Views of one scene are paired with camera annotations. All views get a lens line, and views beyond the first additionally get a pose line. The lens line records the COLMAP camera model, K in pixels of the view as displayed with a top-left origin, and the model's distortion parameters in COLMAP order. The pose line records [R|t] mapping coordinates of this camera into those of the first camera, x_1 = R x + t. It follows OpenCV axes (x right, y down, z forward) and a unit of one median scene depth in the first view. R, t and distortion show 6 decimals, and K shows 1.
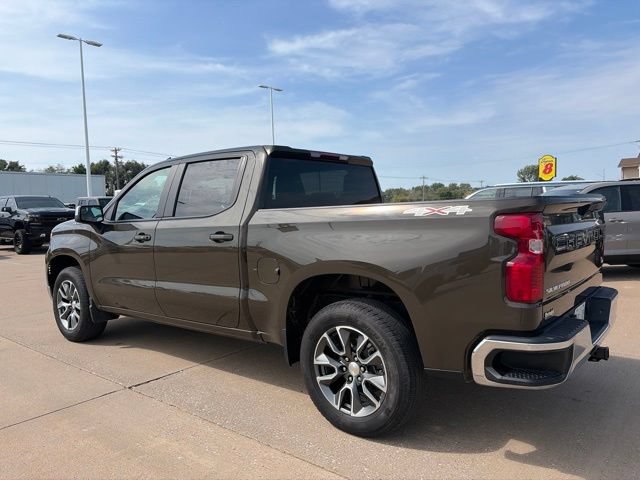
lens RADIAL K [[529.3, 0, 320.0], [0, 529.3, 240.0], [0, 0, 1]] dist [0.030268, -0.009854]
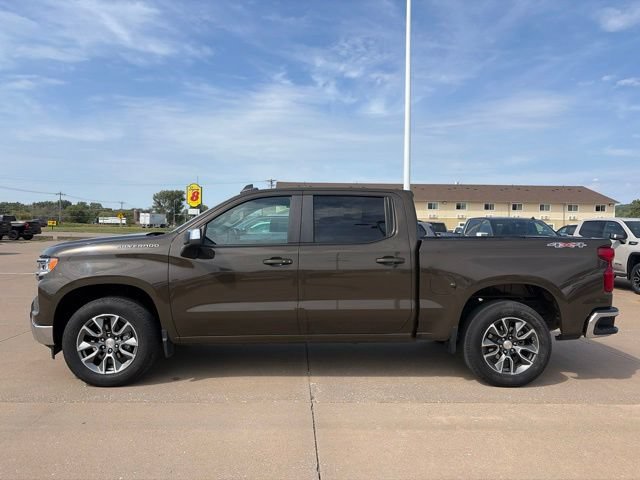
lens RADIAL K [[551.7, 0, 320.0], [0, 551.7, 240.0], [0, 0, 1]] dist [0.004260, 0.003600]
pose [[0.693568, 0.020326, 0.720104, -0.163619], [0.008471, 0.999303, -0.036366, -0.001140], [-0.720341, 0.031322, 0.692912, 0.029349]]
